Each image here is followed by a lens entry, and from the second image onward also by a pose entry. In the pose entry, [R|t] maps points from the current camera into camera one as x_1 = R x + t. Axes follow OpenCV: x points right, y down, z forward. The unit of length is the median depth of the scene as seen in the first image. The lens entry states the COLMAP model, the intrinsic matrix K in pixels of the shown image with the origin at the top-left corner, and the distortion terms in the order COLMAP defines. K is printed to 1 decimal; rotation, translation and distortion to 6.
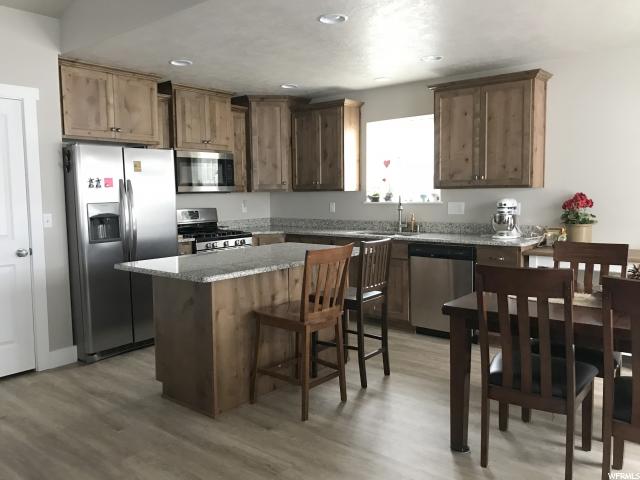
lens RADIAL K [[521.6, 0, 320.0], [0, 521.6, 240.0], [0, 0, 1]] dist [-0.000553, -0.014024]
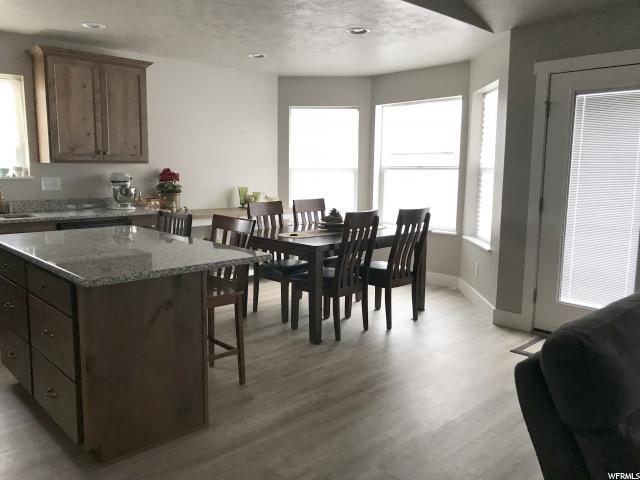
lens RADIAL K [[521.6, 0, 320.0], [0, 521.6, 240.0], [0, 0, 1]] dist [-0.000553, -0.014024]
pose [[0.110361, -0.129810, 0.985378, -0.566294], [0.074772, 0.989709, 0.122006, -0.035494], [-0.991075, 0.060214, 0.118932, 0.386474]]
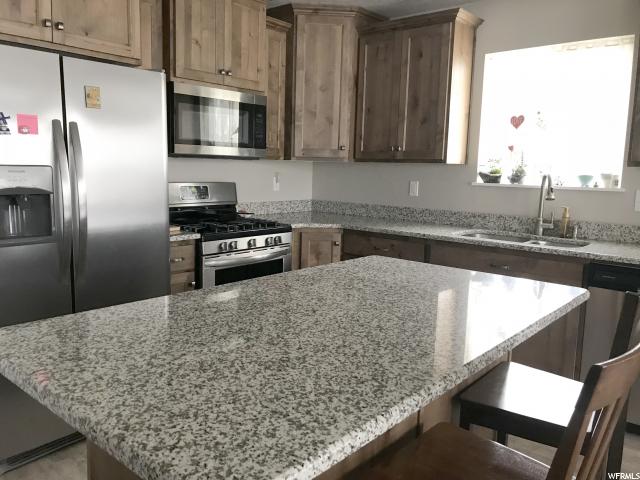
lens RADIAL K [[521.6, 0, 320.0], [0, 521.6, 240.0], [0, 0, 1]] dist [-0.000553, -0.014024]
pose [[0.999008, 0.042794, -0.012301, -0.090427], [-0.042170, 0.997997, 0.047146, -0.027277], [0.014294, -0.046580, 0.998812, 0.383827]]
